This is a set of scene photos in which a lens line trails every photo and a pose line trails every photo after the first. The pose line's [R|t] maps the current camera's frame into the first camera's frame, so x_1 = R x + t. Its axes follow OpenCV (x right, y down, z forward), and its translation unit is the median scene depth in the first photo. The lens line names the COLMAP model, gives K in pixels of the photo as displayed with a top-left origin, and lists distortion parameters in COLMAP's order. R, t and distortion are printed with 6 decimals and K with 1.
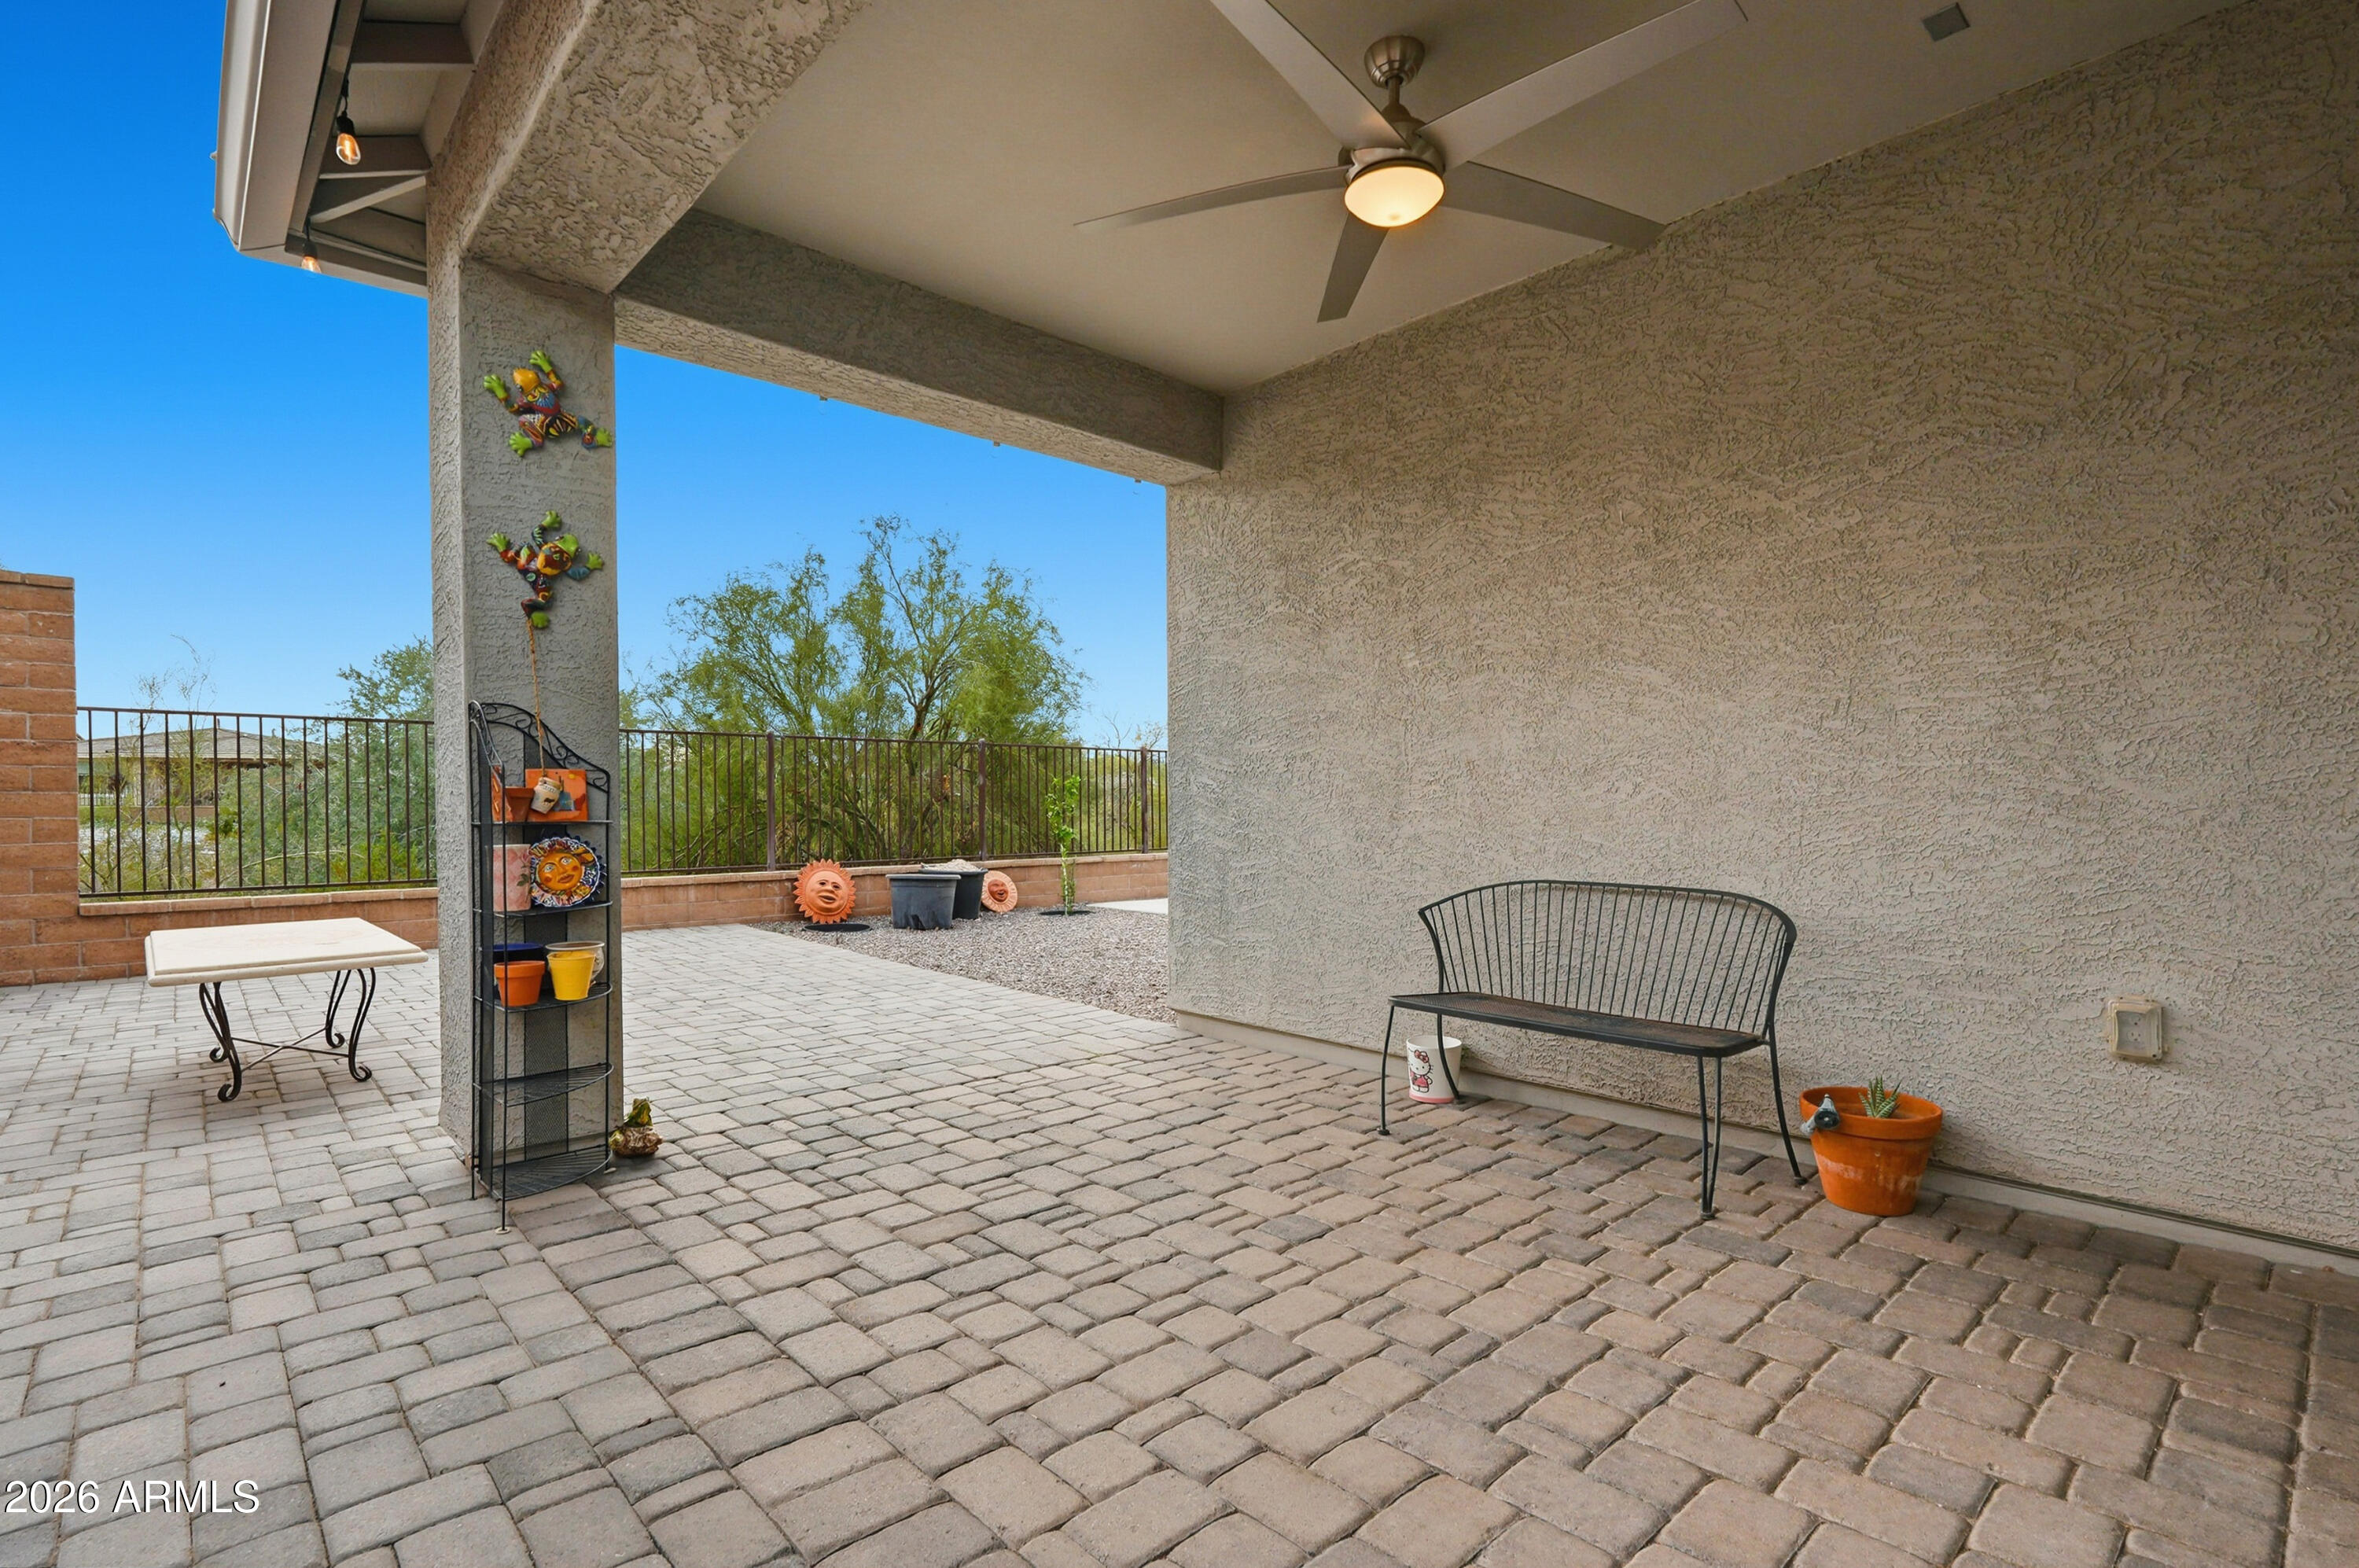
lens RADIAL K [[1114.4, 0, 1173.4], [0, 1114.4, 807.4], [0, 0, 1]] dist [0.001040, 0.000455]
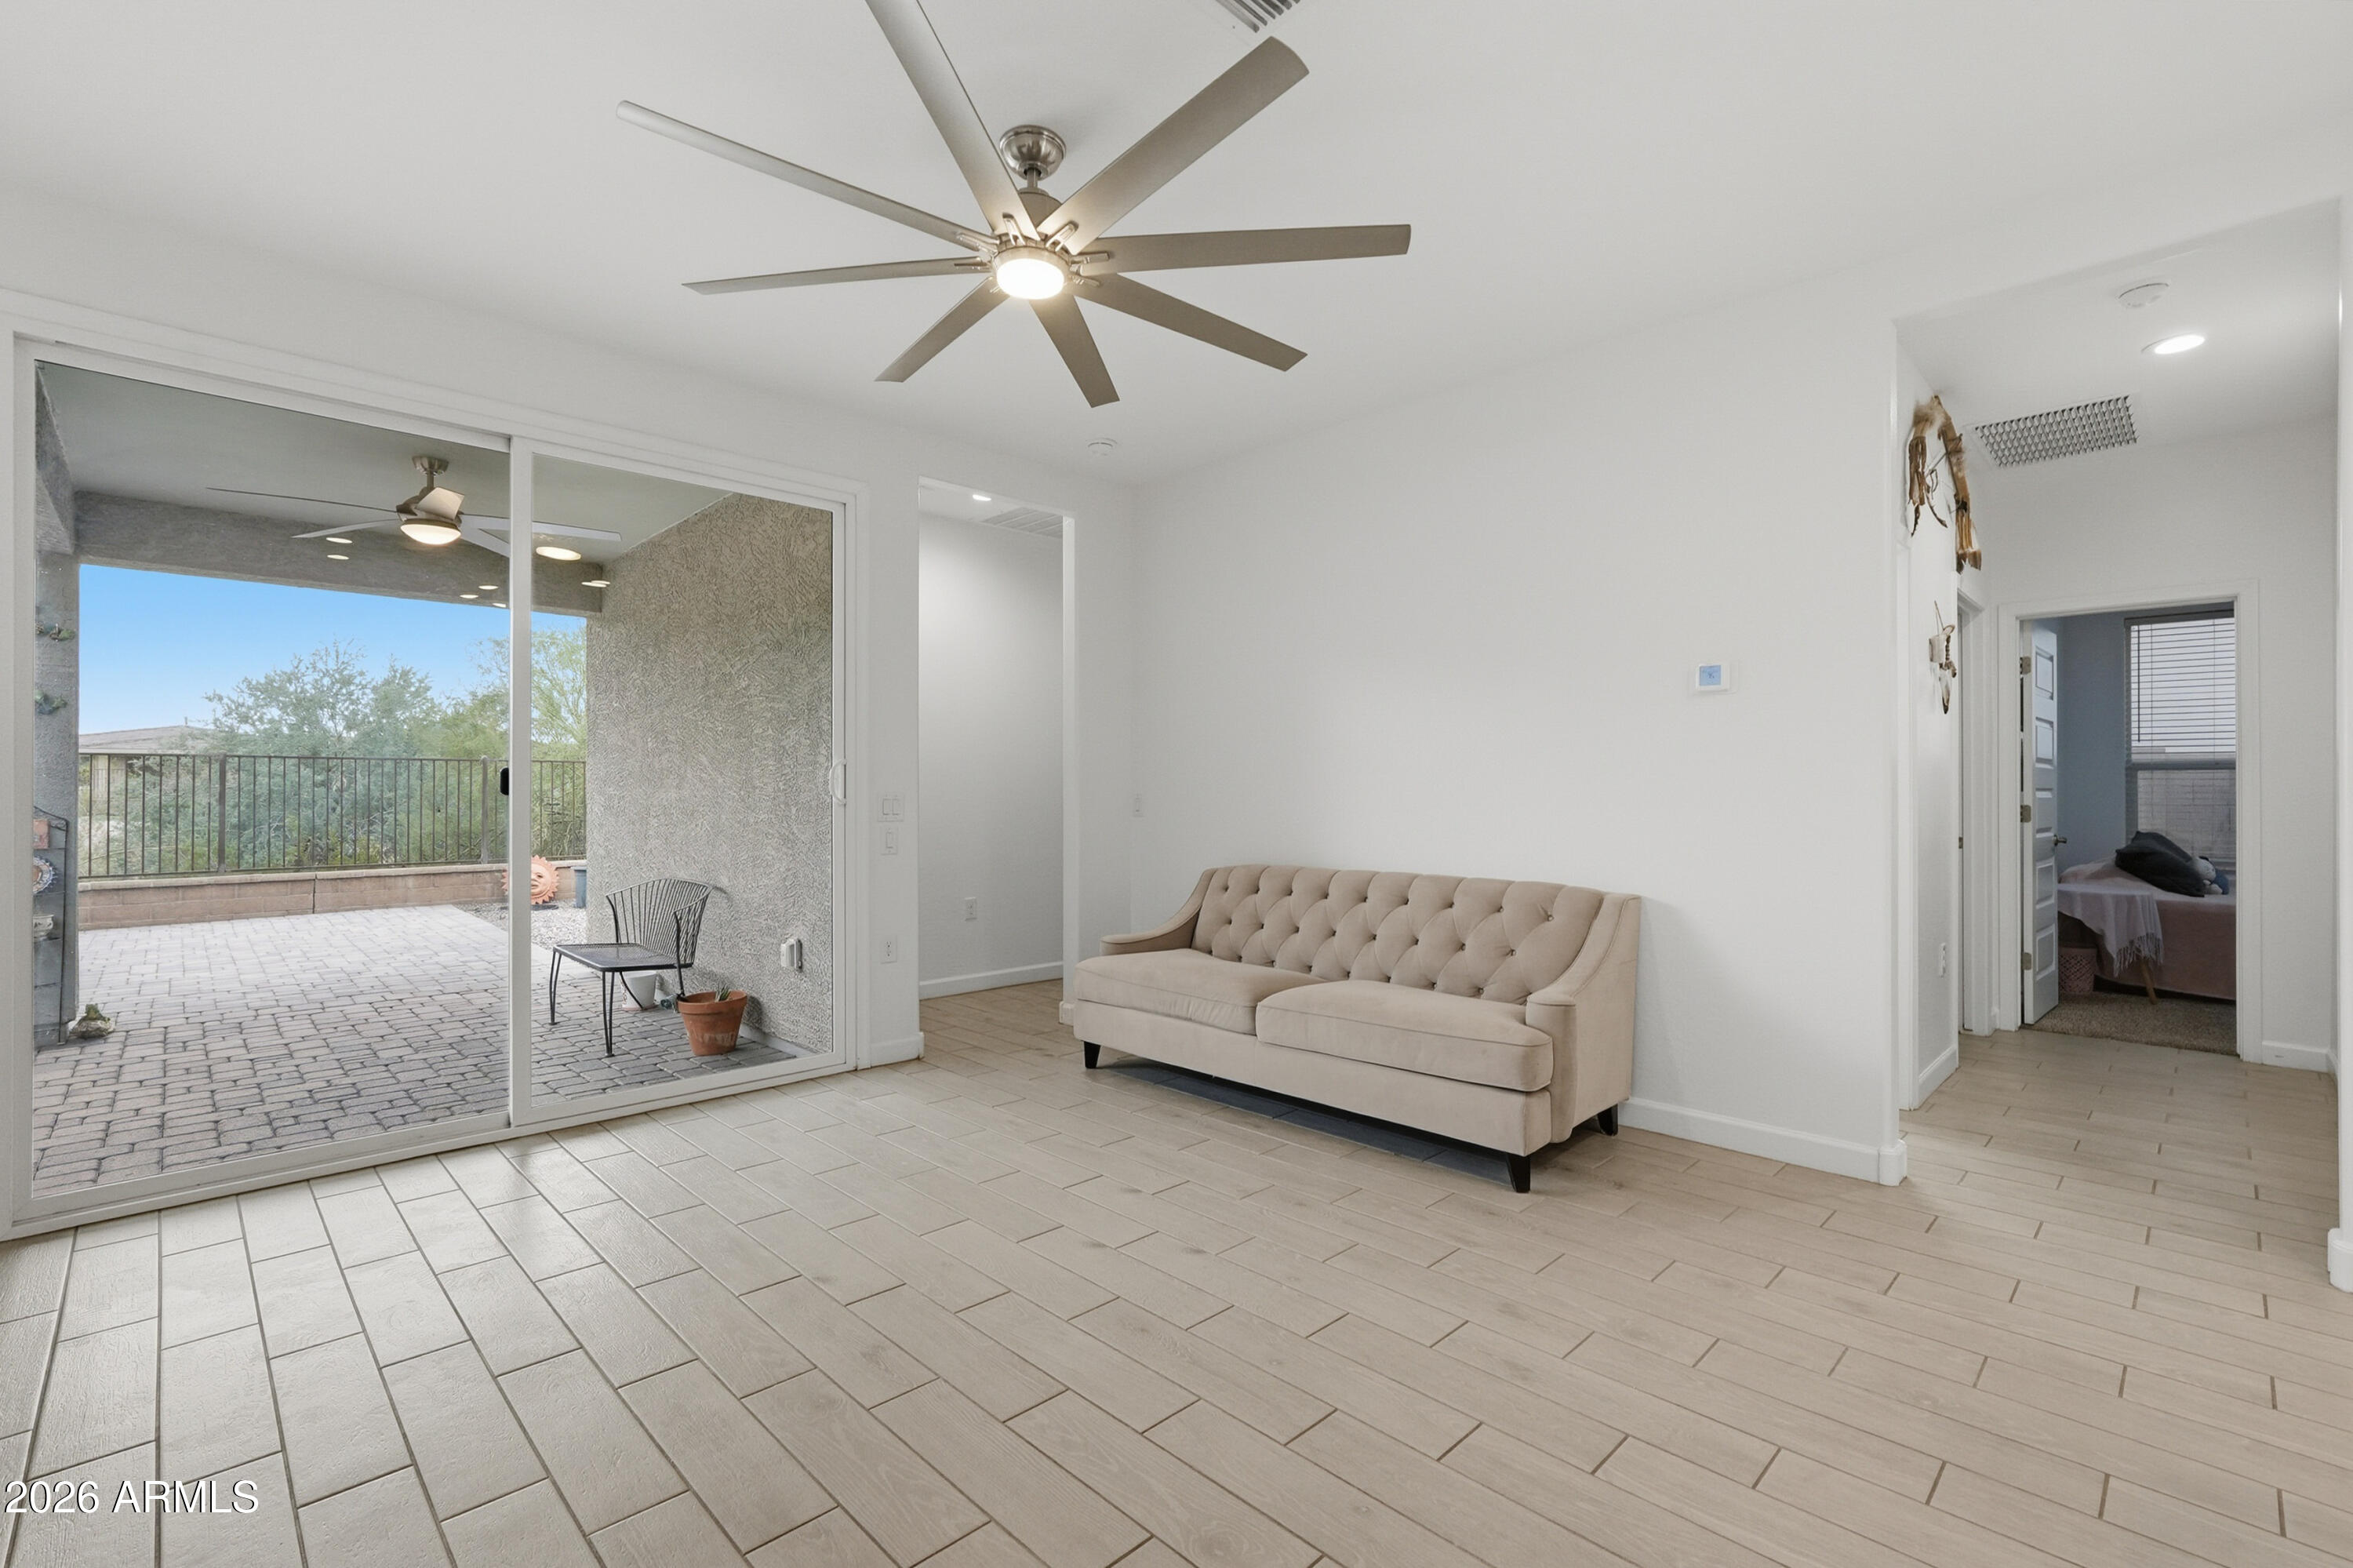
lens RADIAL K [[1032.9, 0, 1140.1], [0, 1032.9, 785.0], [0, 0, 1]] dist [0.014581, 0.000241]
pose [[0.999759, 0.002393, 0.021804, 0.551307], [-0.002131, 0.999925, -0.012019, -0.032884], [-0.021831, 0.011970, 0.999690, -0.338965]]
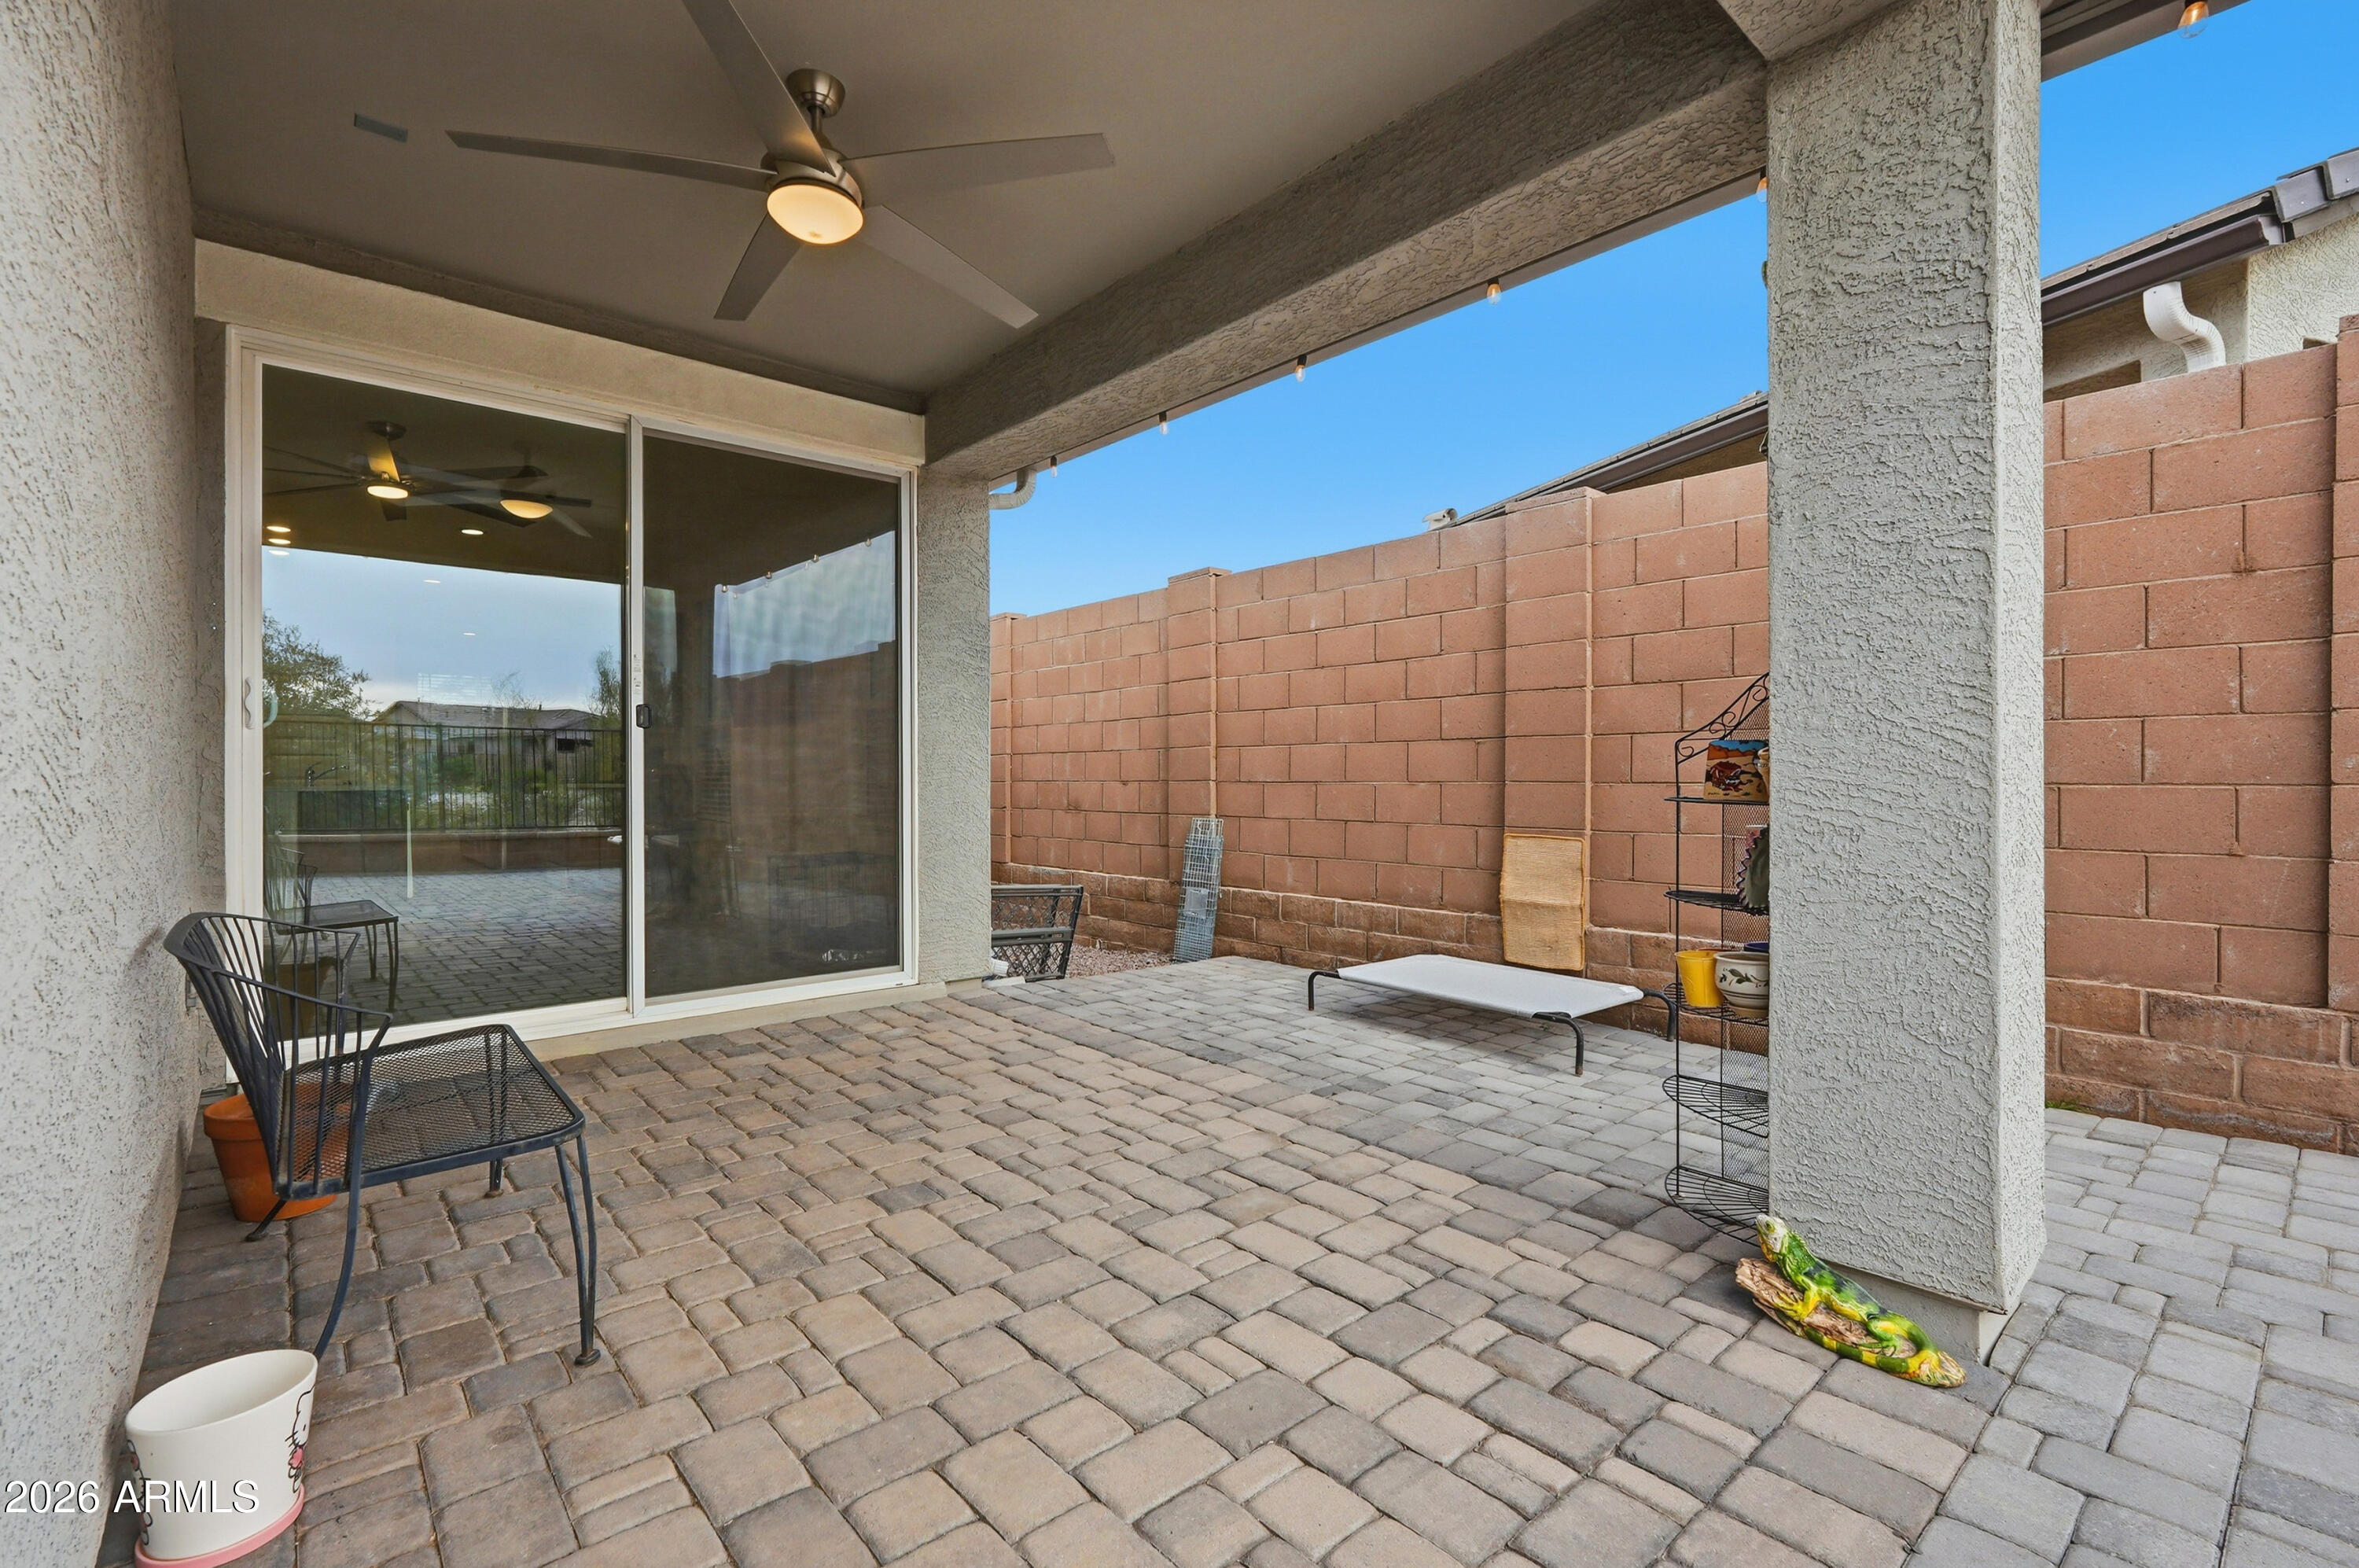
lens RADIAL K [[1052.4, 0, 1162.9], [0, 1052.4, 778.0], [0, 0, 1]] dist [0.001279, 0.000502]
pose [[-0.999551, 0.006727, 0.029210, -0.063853], [0.006994, 0.999935, 0.009039, -0.006433], [-0.029147, 0.009239, -0.999532, 0.795113]]
